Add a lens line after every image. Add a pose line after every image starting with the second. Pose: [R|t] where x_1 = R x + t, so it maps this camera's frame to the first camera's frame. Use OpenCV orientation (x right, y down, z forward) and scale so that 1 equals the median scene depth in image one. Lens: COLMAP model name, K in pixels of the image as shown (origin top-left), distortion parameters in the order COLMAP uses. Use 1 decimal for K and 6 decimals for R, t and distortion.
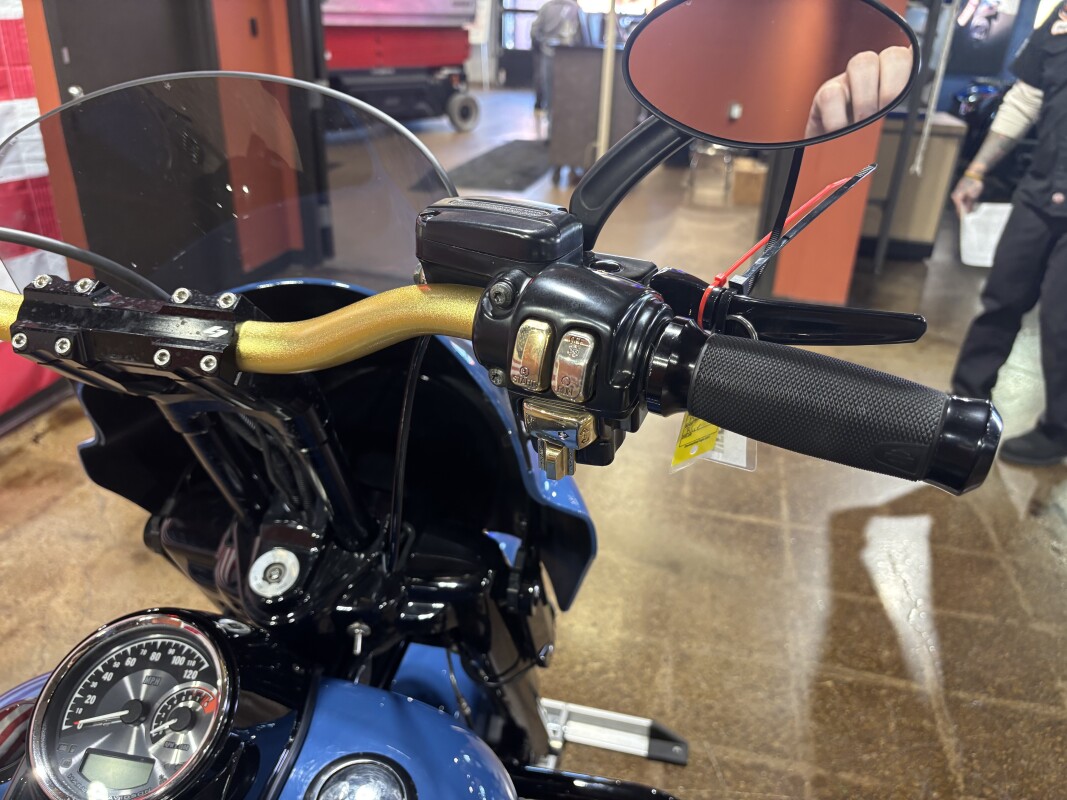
lens RADIAL K [[830.6, 0, 533.5], [0, 830.6, 400.0], [0, 0, 1]] dist [-0.003979, -0.005503]
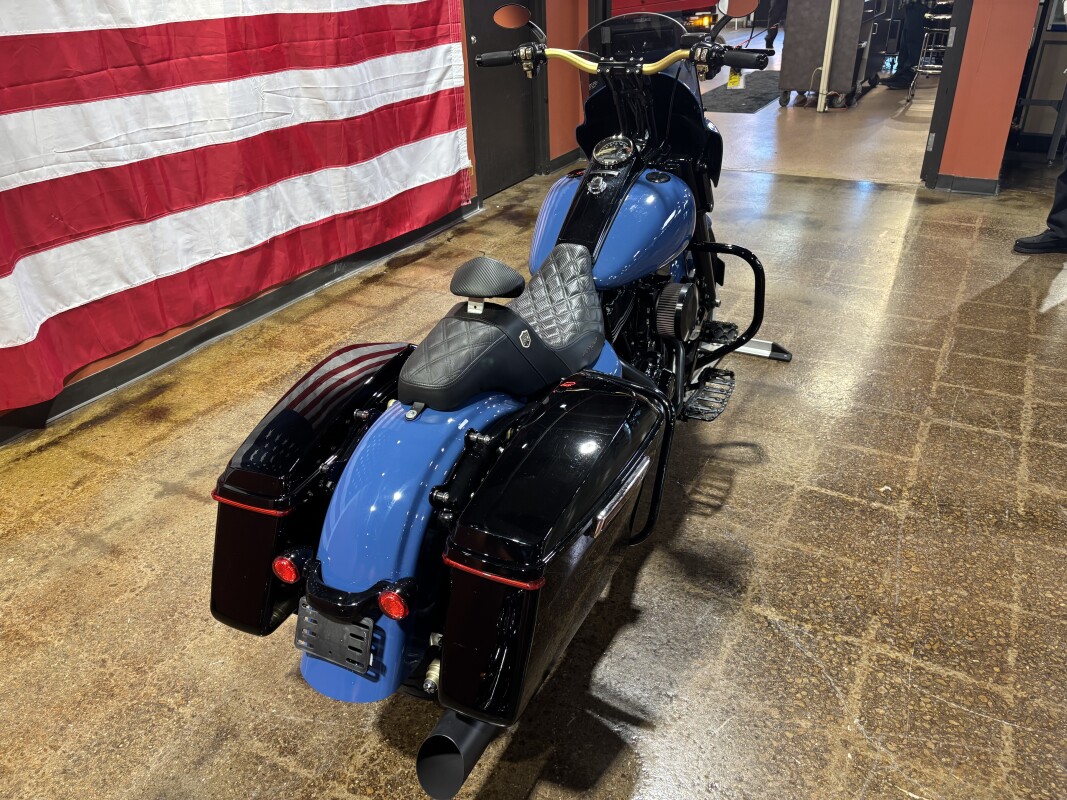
lens RADIAL K [[809.4, 0, 536.8], [0, 809.4, 403.7], [0, 0, 1]] dist [0.028772, -0.005786]
pose [[0.959634, 0.073206, -0.271559, 0.086734], [-0.055427, 0.995821, 0.072582, 0.274036], [0.275737, -0.054600, 0.959681, -0.674285]]
